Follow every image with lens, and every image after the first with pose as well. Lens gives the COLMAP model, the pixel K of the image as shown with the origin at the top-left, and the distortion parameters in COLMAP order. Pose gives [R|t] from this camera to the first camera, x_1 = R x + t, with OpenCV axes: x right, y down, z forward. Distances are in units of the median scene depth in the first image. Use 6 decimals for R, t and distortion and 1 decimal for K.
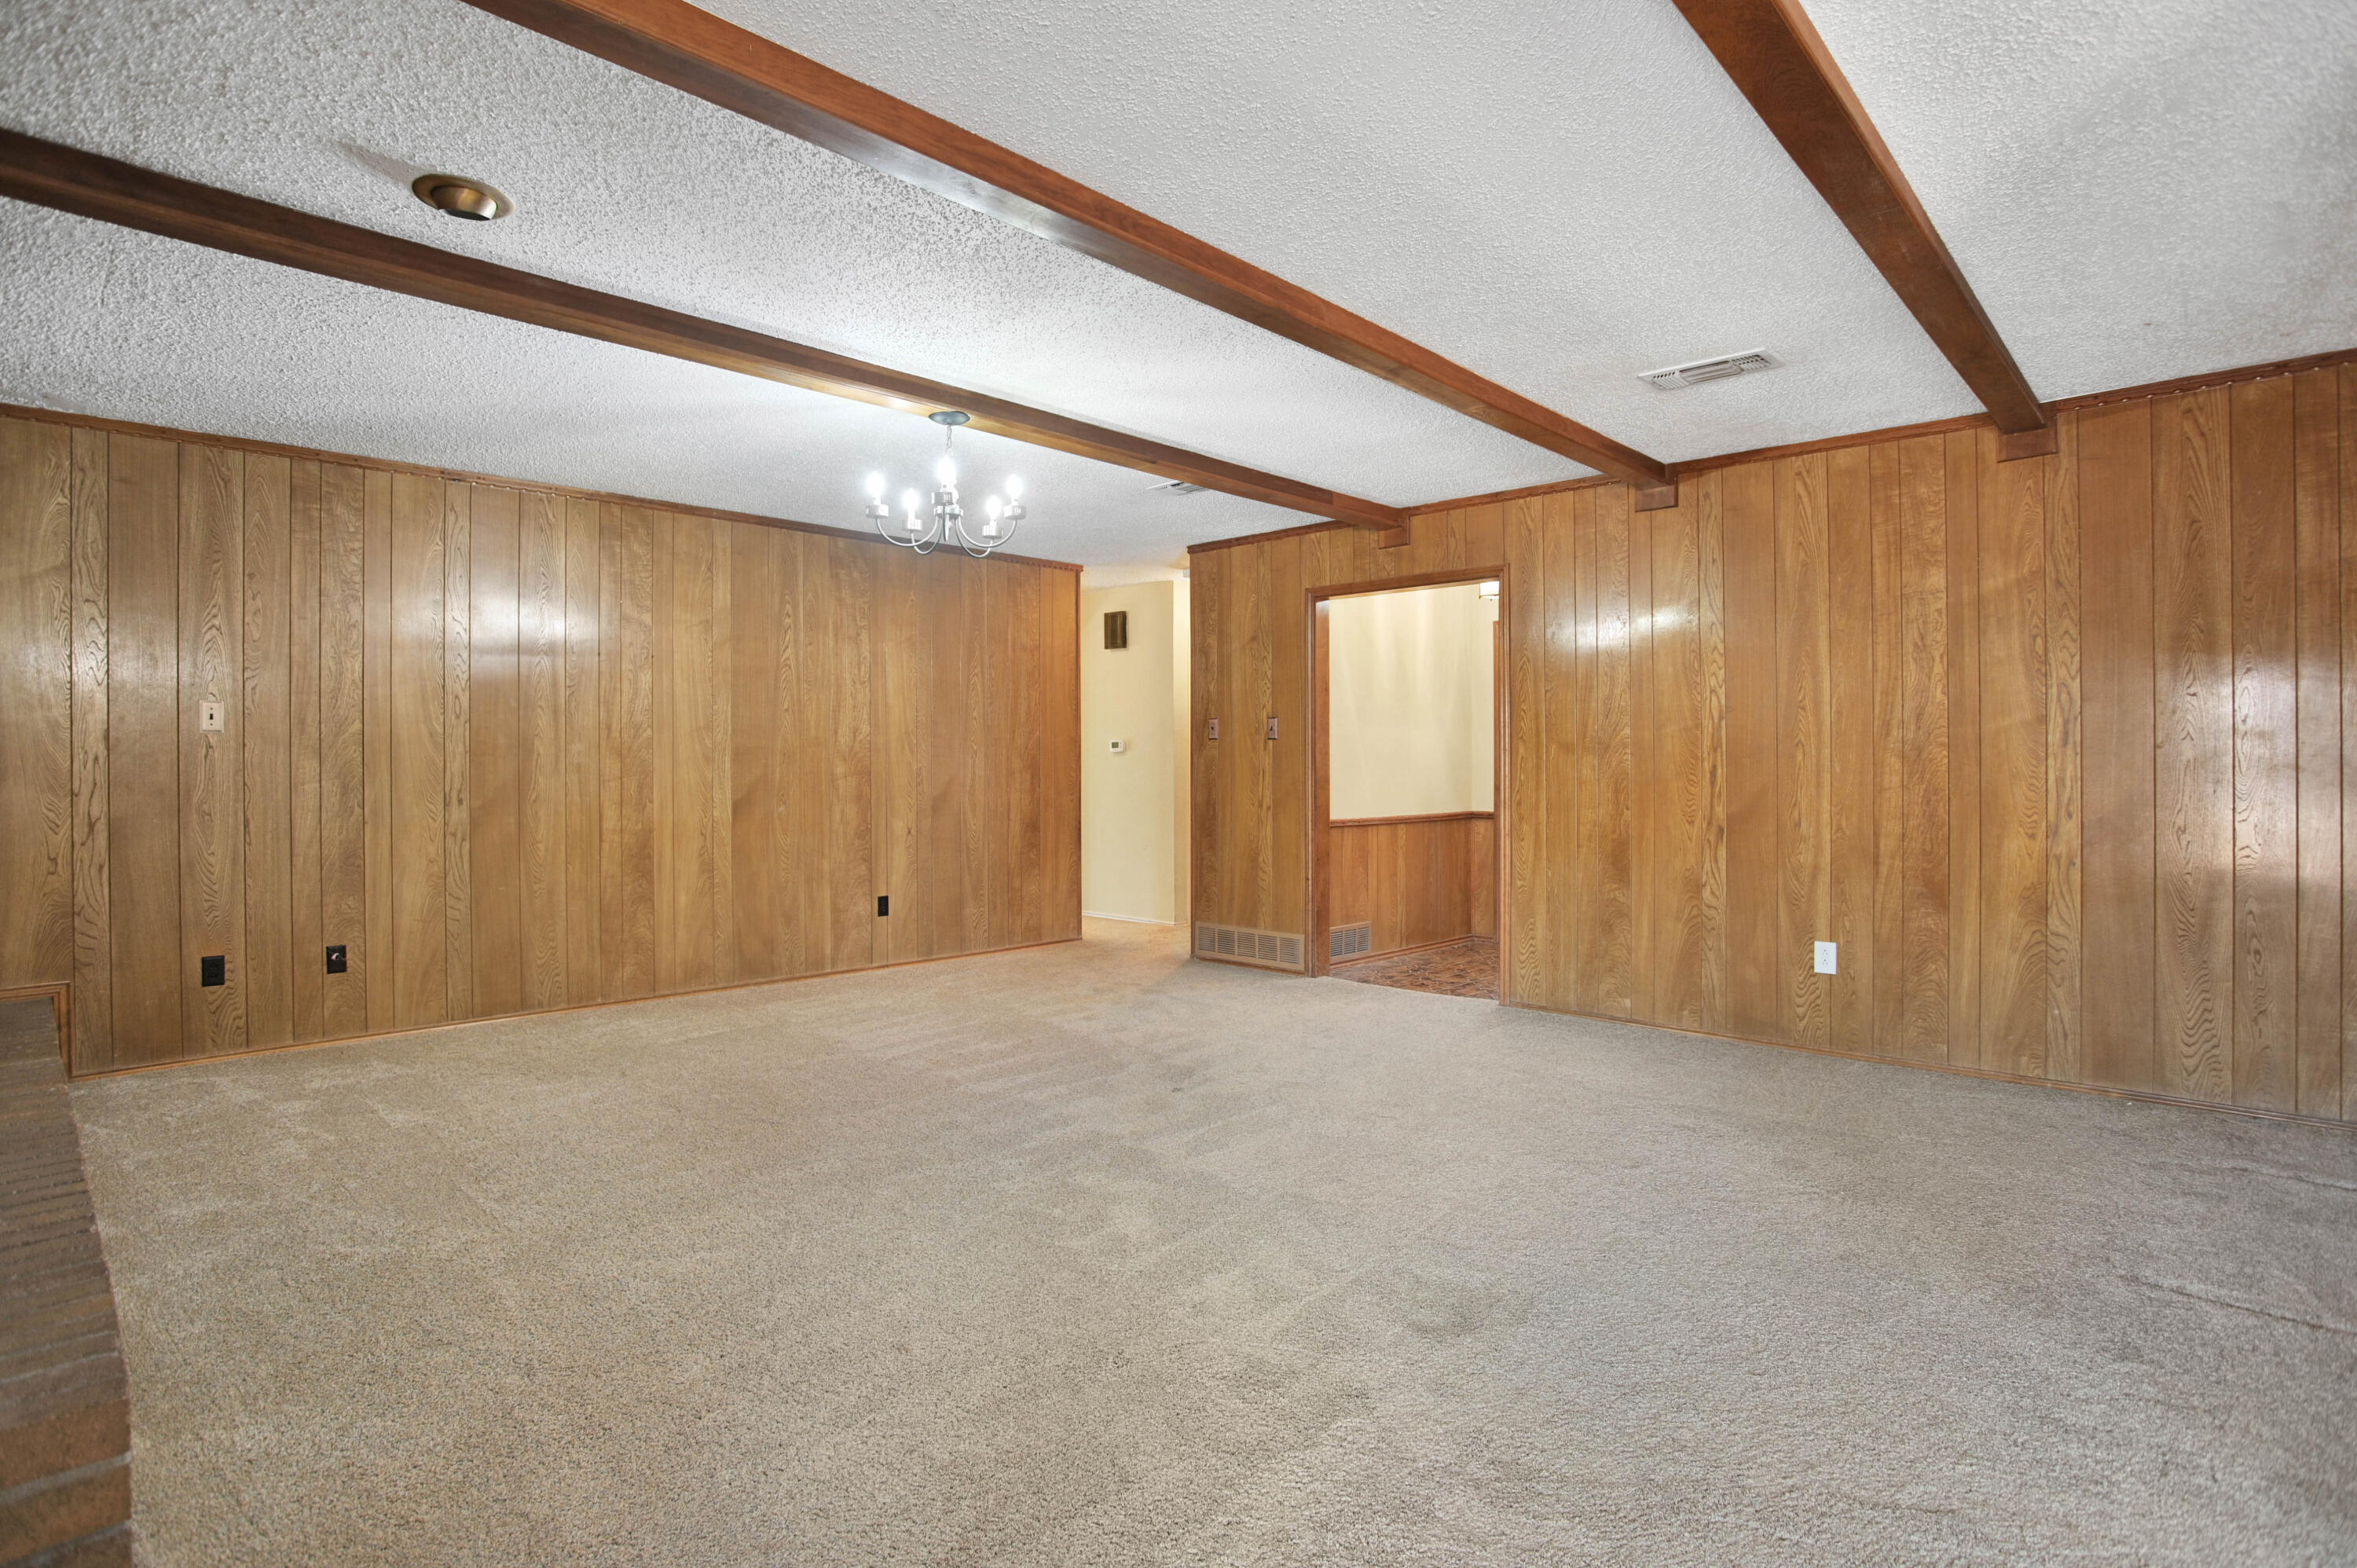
lens RADIAL K [[1193.5, 0, 1178.3], [0, 1193.5, 754.0], [0, 0, 1]] dist [-0.083697, 0.044249]
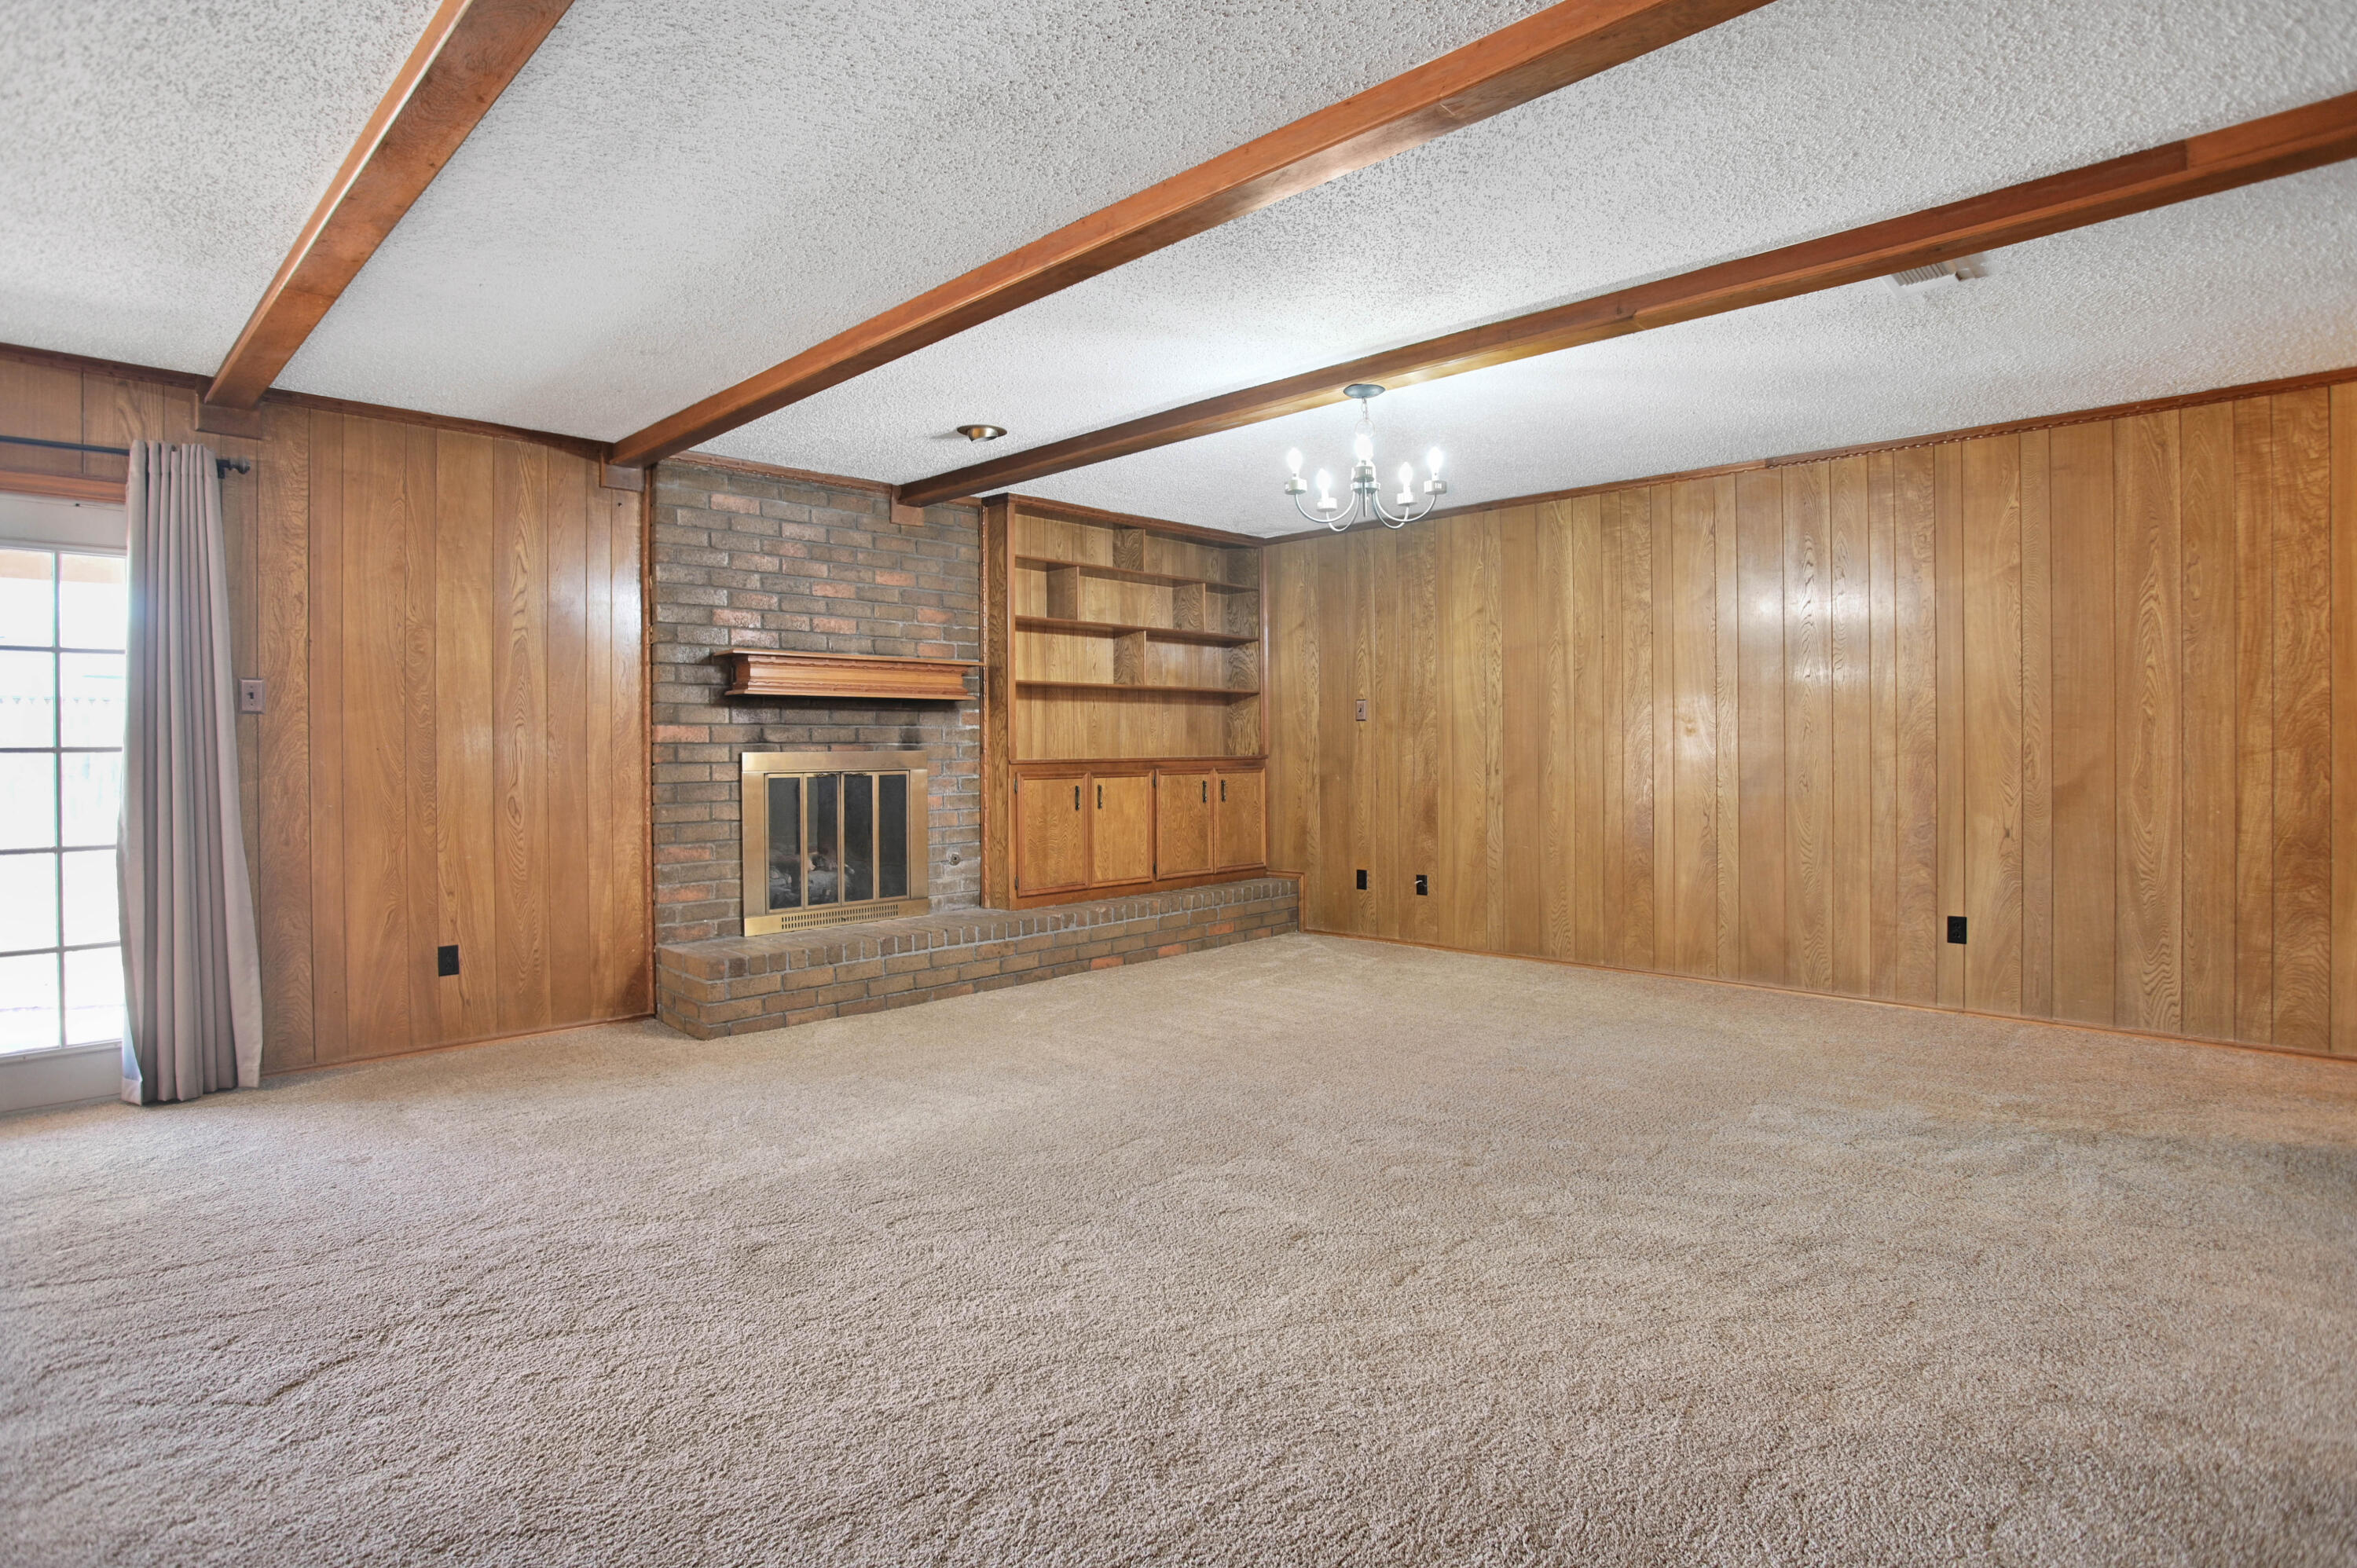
lens RADIAL K [[1193.5, 0, 1178.3], [0, 1193.5, 754.0], [0, 0, 1]] dist [-0.083697, 0.044249]
pose [[-0.006851, 0.010900, -0.999917, 0.631961], [0.013763, 0.999847, 0.010805, 0.004031], [0.999882, -0.013688, -0.007000, 0.680478]]
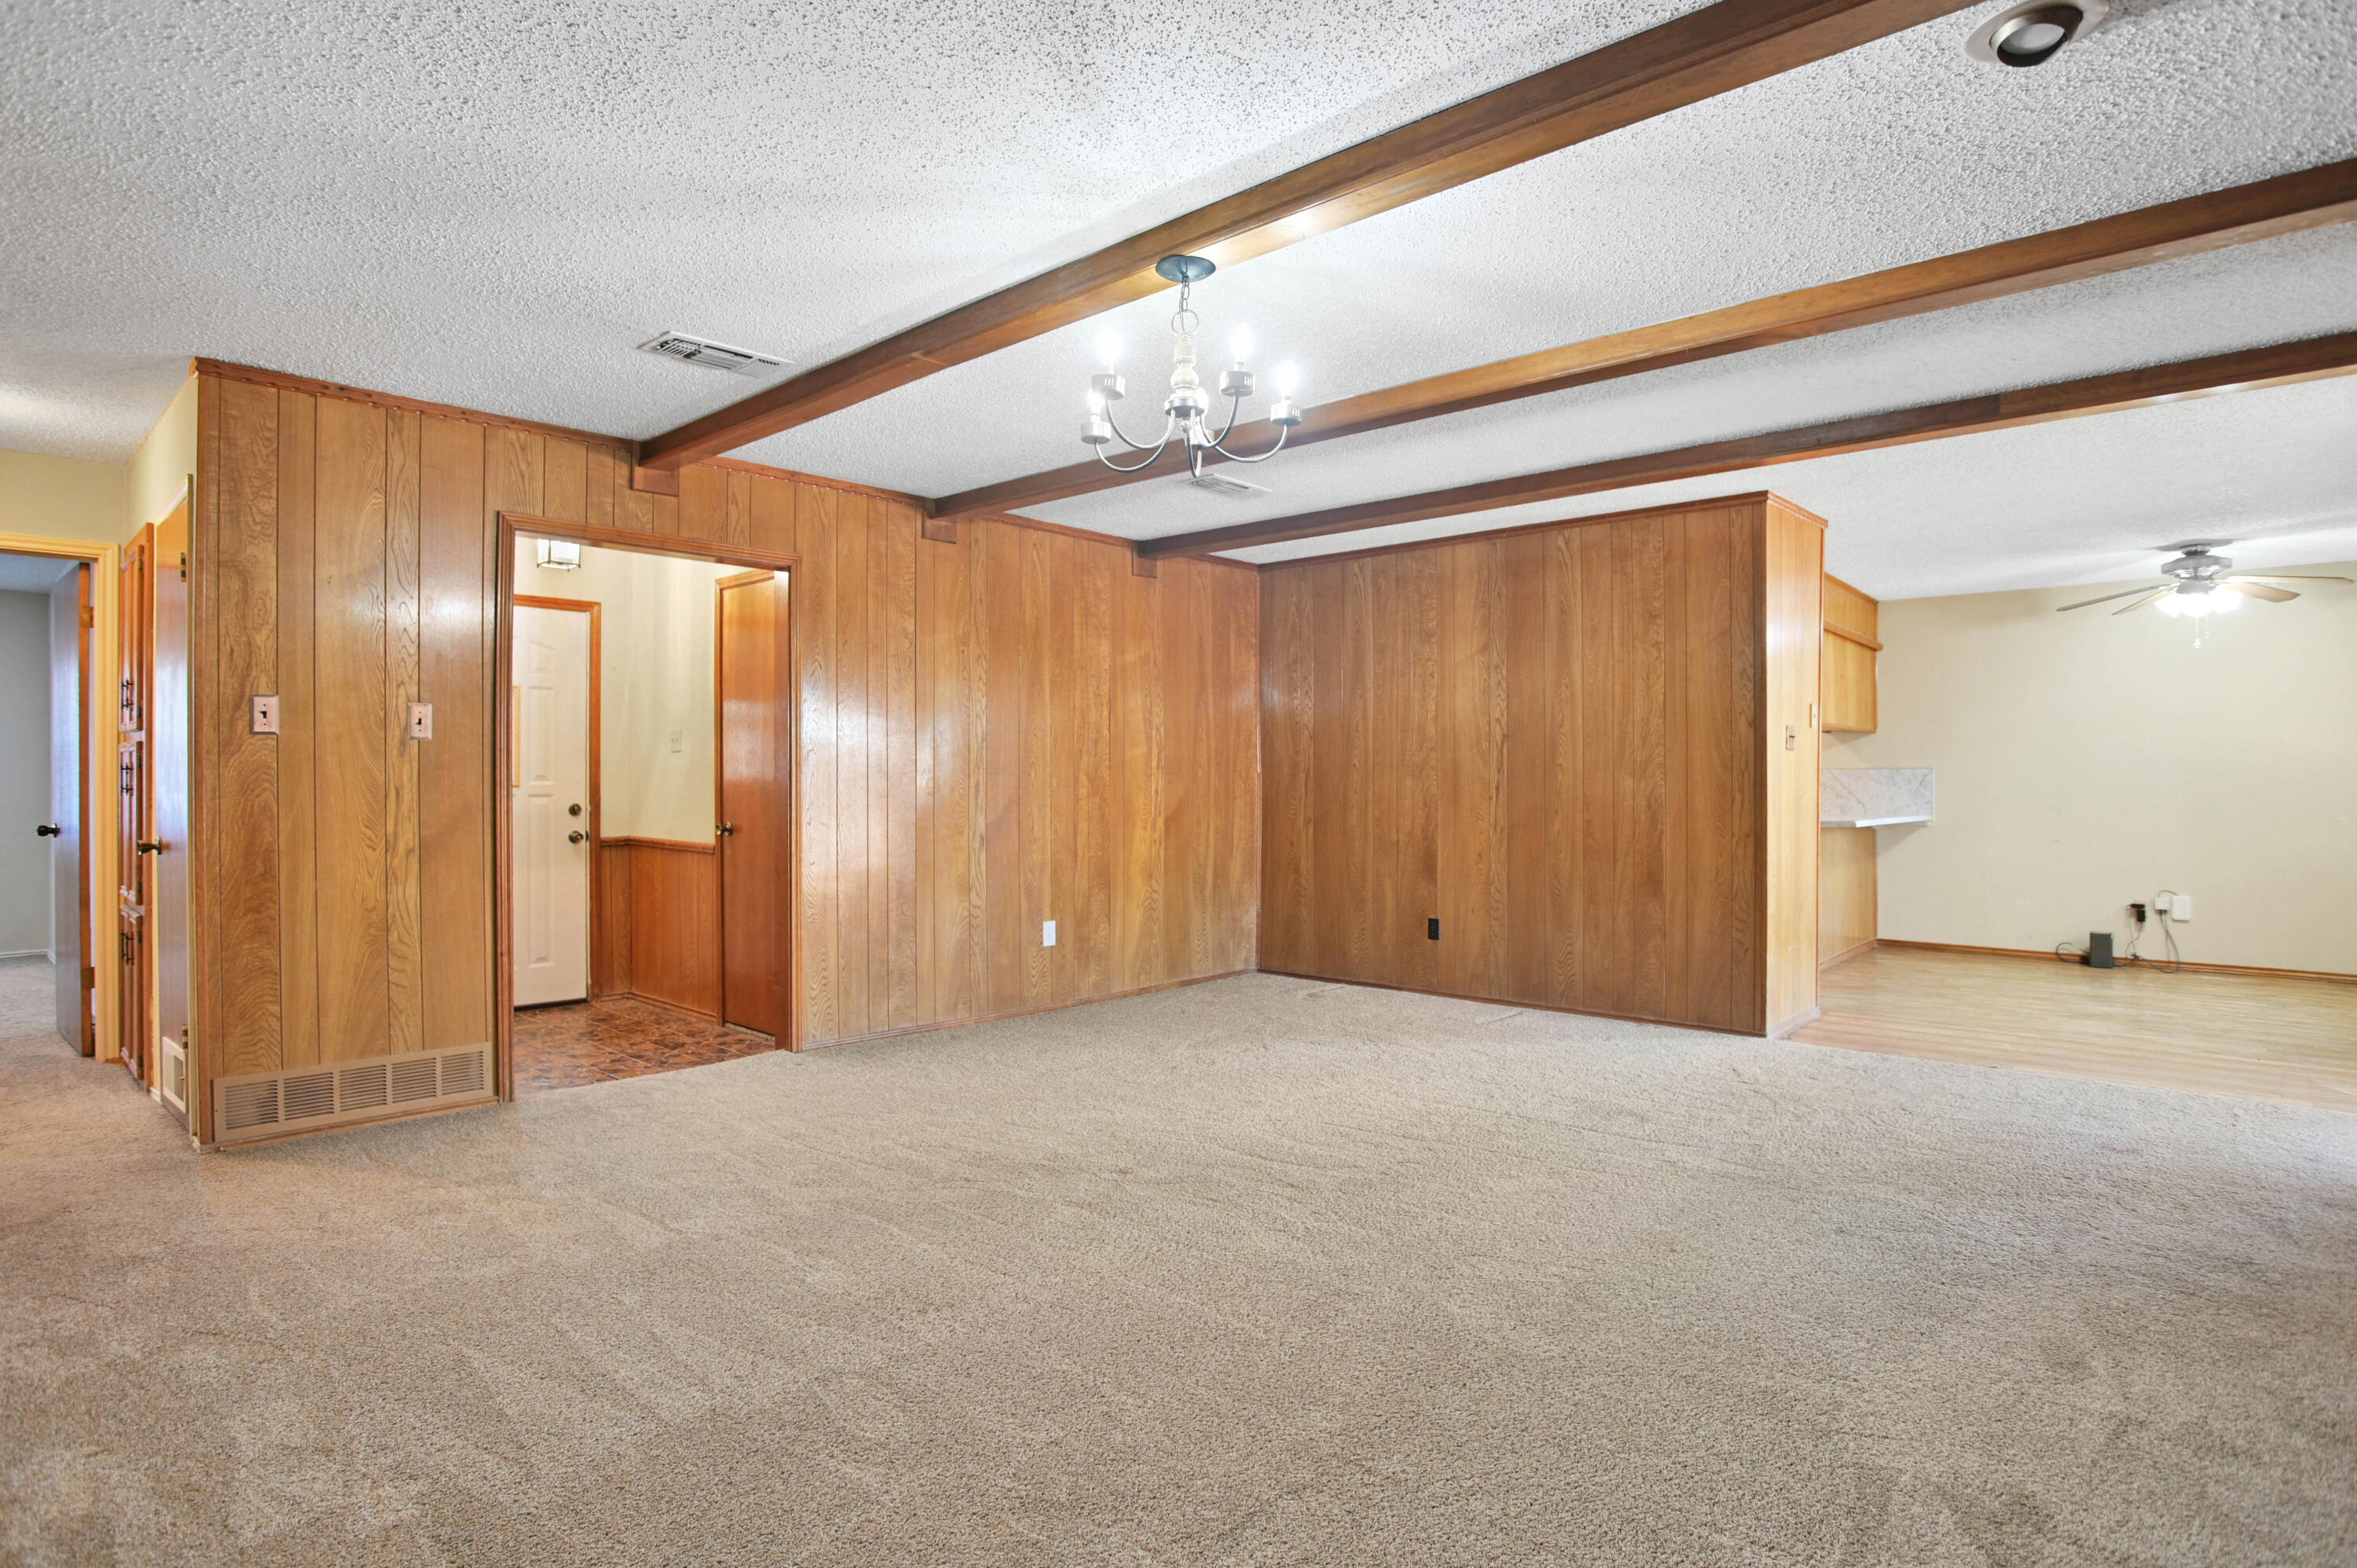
lens RADIAL K [[1238.4, 0, 1178.5], [0, 1238.4, 784.0], [0, 0, 1]] dist [-0.054971, 0.021925]
pose [[-0.016367, -0.001466, 0.999865, -0.717658], [-0.007943, 0.999968, 0.001336, 0.008730], [-0.999834, -0.007920, -0.016378, 0.803423]]
